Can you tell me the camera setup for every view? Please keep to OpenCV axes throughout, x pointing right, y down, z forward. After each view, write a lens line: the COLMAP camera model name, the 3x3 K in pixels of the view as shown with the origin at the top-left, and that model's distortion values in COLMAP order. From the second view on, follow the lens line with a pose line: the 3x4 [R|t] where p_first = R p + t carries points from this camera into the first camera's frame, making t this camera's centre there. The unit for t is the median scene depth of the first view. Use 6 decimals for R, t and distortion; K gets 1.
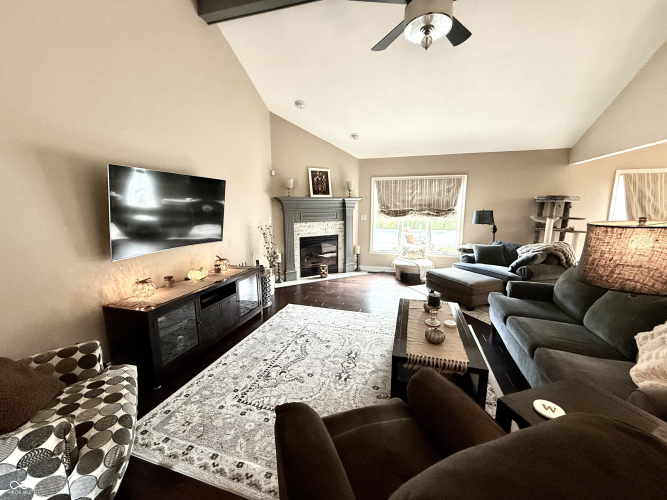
lens RADIAL K [[267.0, 0, 333.5], [0, 267.0, 250.0], [0, 0, 1]] dist [0.000956, -0.000095]
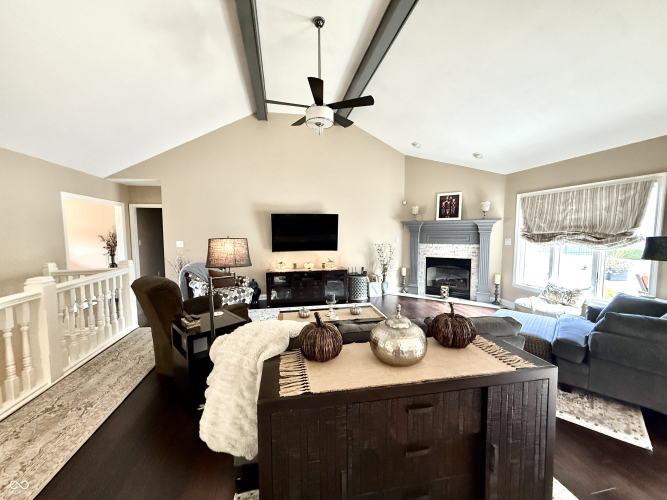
lens RADIAL K [[267.0, 0, 333.5], [0, 267.0, 250.0], [0, 0, 1]] dist [0.000956, -0.000095]
pose [[0.460061, 0.067196, -0.885341, 0.657972], [-0.138687, 0.990331, 0.003097, -0.025389], [0.876989, 0.121361, 0.464932, 0.143321]]
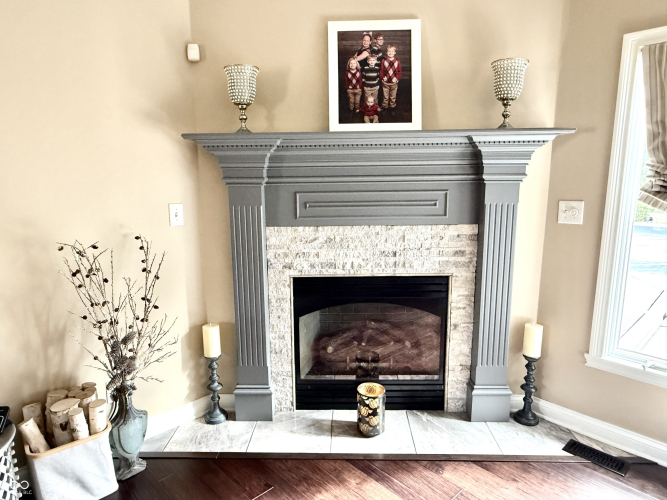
lens RADIAL K [[434.0, 0, 333.5], [0, 434.0, 250.0], [0, 0, 1]] dist [-0.002364, 0.000318]
pose [[0.859354, 0.087958, -0.503759, 0.139622], [-0.077939, 0.996116, 0.040970, -0.096423], [0.505406, 0.004055, 0.862872, 0.604434]]
